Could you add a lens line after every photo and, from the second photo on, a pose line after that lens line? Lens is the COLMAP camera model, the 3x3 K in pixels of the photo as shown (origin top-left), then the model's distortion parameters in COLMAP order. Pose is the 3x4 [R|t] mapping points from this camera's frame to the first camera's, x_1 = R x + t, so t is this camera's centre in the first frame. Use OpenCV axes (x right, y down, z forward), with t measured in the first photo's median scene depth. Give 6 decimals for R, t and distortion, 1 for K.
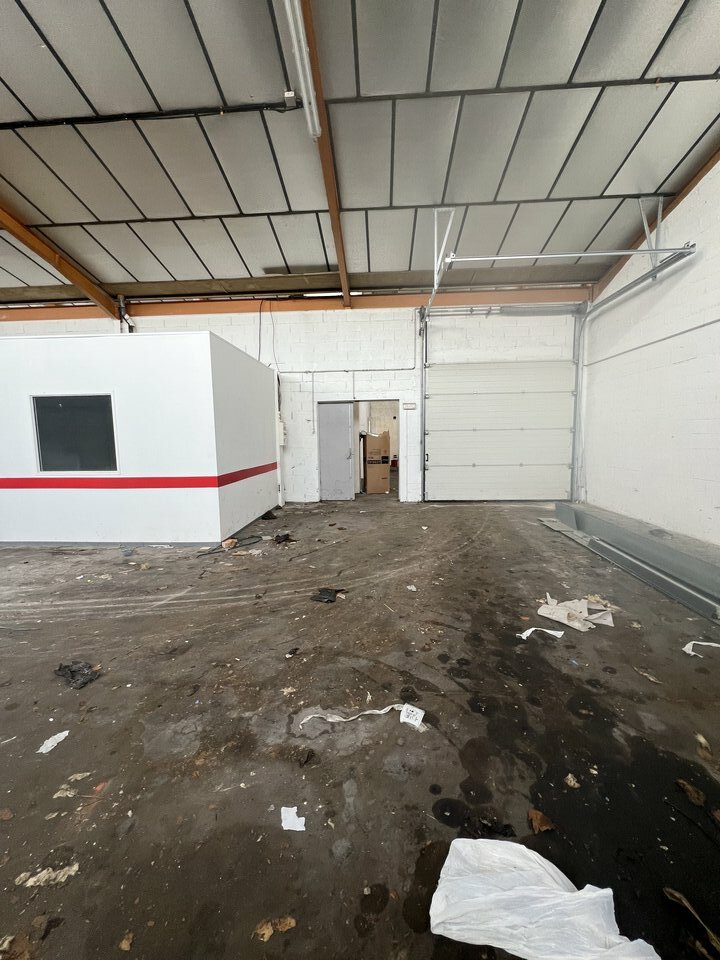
lens RADIAL K [[384.0, 0, 360.4], [0, 384.0, 479.1], [0, 0, 1]] dist [-0.003557, -0.000004]
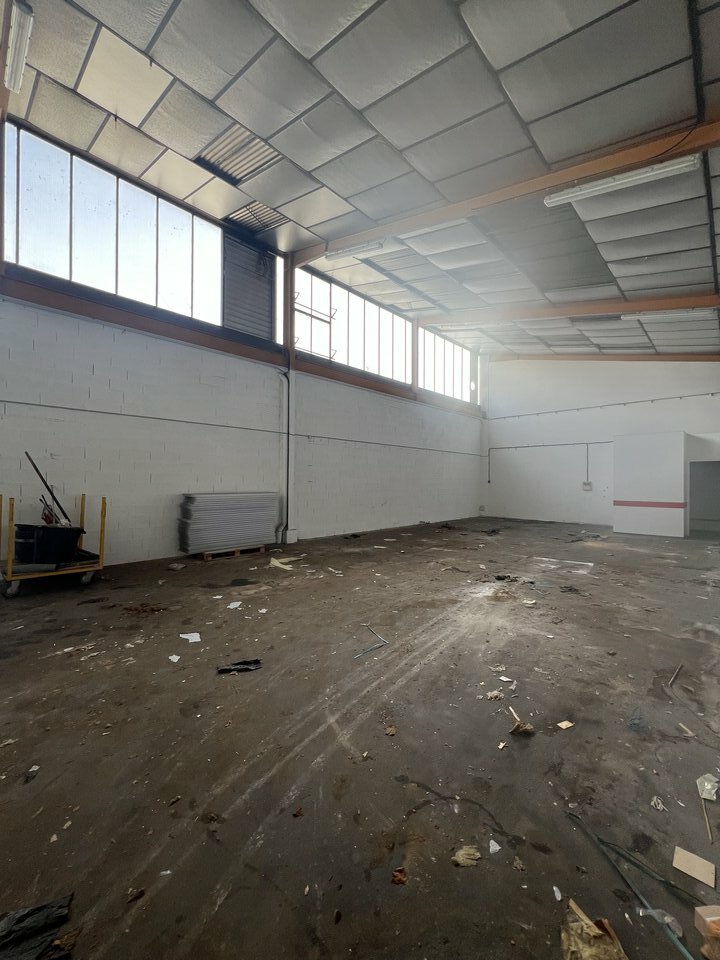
lens RADIAL K [[384.0, 0, 358.7], [0, 384.0, 479.5], [0, 0, 1]] dist [-0.003557, -0.000004]
pose [[-0.659265, 0.008646, -0.751861, -0.026826], [-0.077566, 0.993817, 0.079442, -0.133229], [0.747899, 0.110692, -0.654519, 1.139496]]
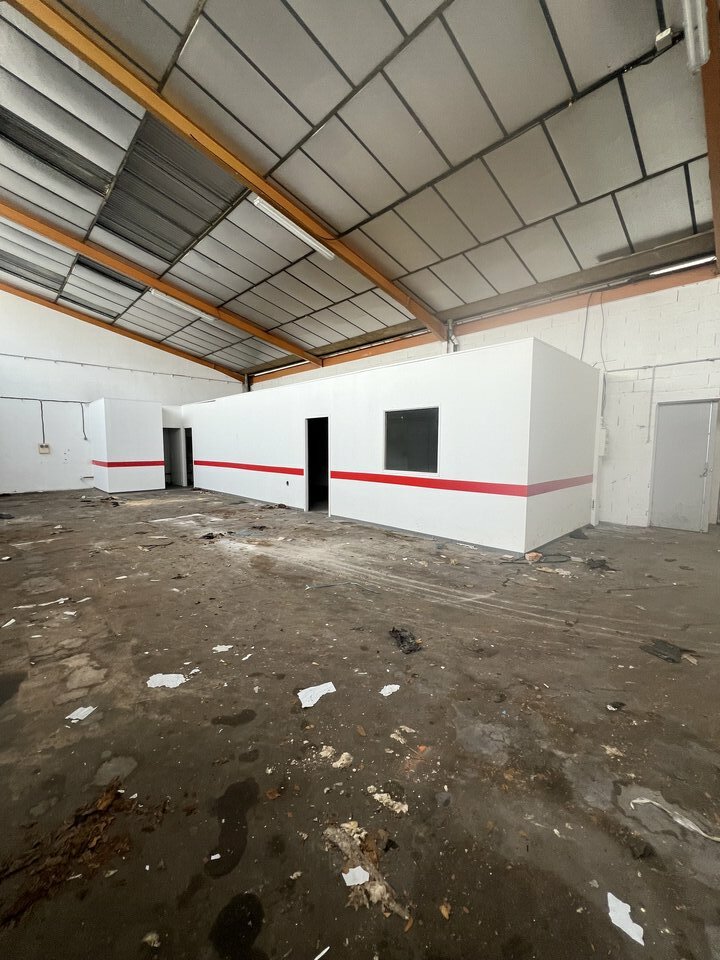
lens RADIAL K [[384.0, 0, 357.9], [0, 384.0, 479.3], [0, 0, 1]] dist [-0.003557, -0.000004]
pose [[0.734741, 0.075861, -0.674092, -0.039961], [-0.088089, 0.995983, 0.016071, -0.001153], [0.672603, 0.047572, 0.738472, -0.008172]]
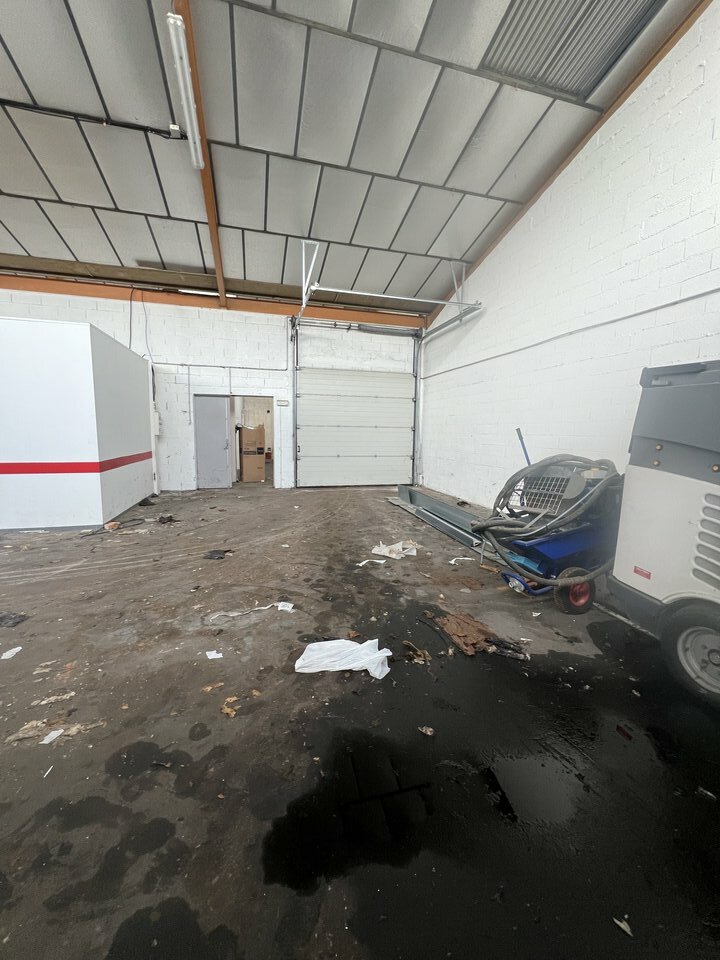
lens RADIAL K [[384.0, 0, 360.3], [0, 384.0, 480.6], [0, 0, 1]] dist [-0.003557, -0.000004]
pose [[0.947814, -0.010922, 0.318635, -0.033092], [0.005184, 0.999809, 0.018850, 0.032101], [-0.318780, -0.016215, 0.947690, -0.267525]]
